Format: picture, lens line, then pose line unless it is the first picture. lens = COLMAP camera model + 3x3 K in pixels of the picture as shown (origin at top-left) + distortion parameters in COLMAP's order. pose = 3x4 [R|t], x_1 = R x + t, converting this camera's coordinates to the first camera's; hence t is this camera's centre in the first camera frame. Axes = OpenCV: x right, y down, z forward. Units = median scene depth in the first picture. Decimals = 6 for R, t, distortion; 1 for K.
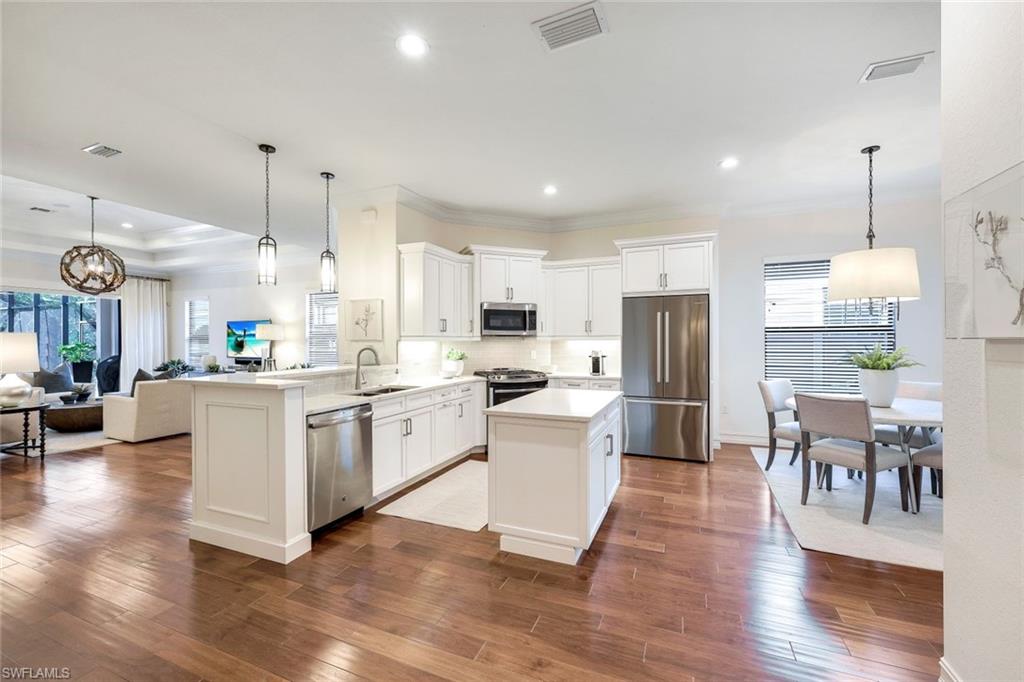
lens RADIAL K [[417.2, 0, 513.5], [0, 417.2, 341.0], [0, 0, 1]] dist [0.016723, 0.000050]
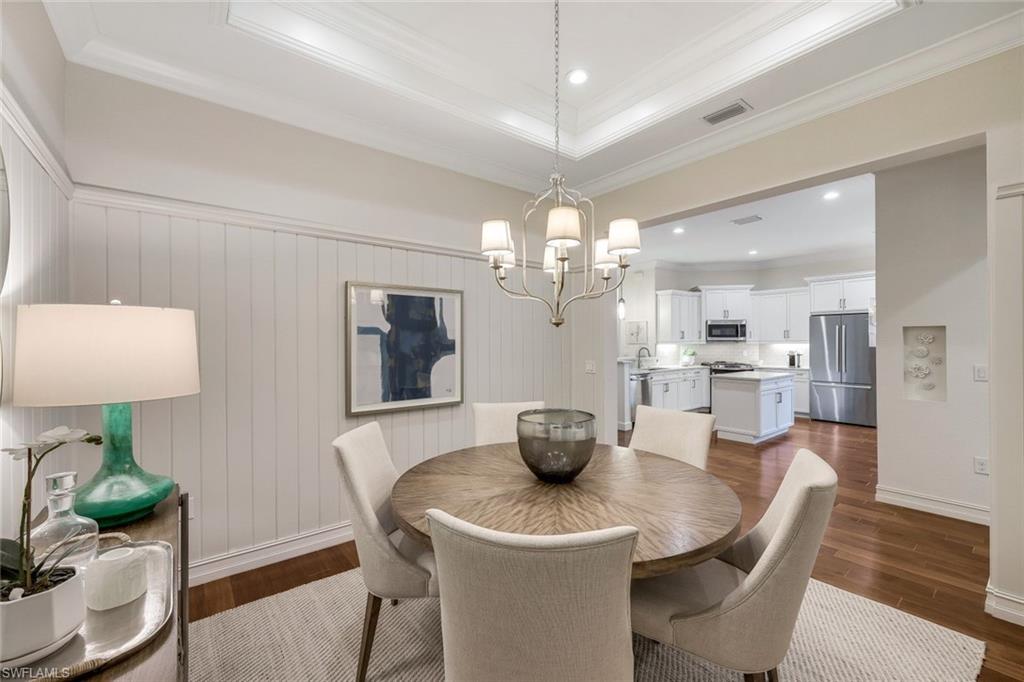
lens RADIAL K [[417.2, 0, 516.1], [0, 417.2, 338.7], [0, 0, 1]] dist [0.016723, 0.000050]
pose [[0.878388, -0.002436, -0.477942, 0.052271], [0.000480, 0.999991, -0.004215, -0.014098], [0.477948, 0.003473, 0.878381, -0.805672]]
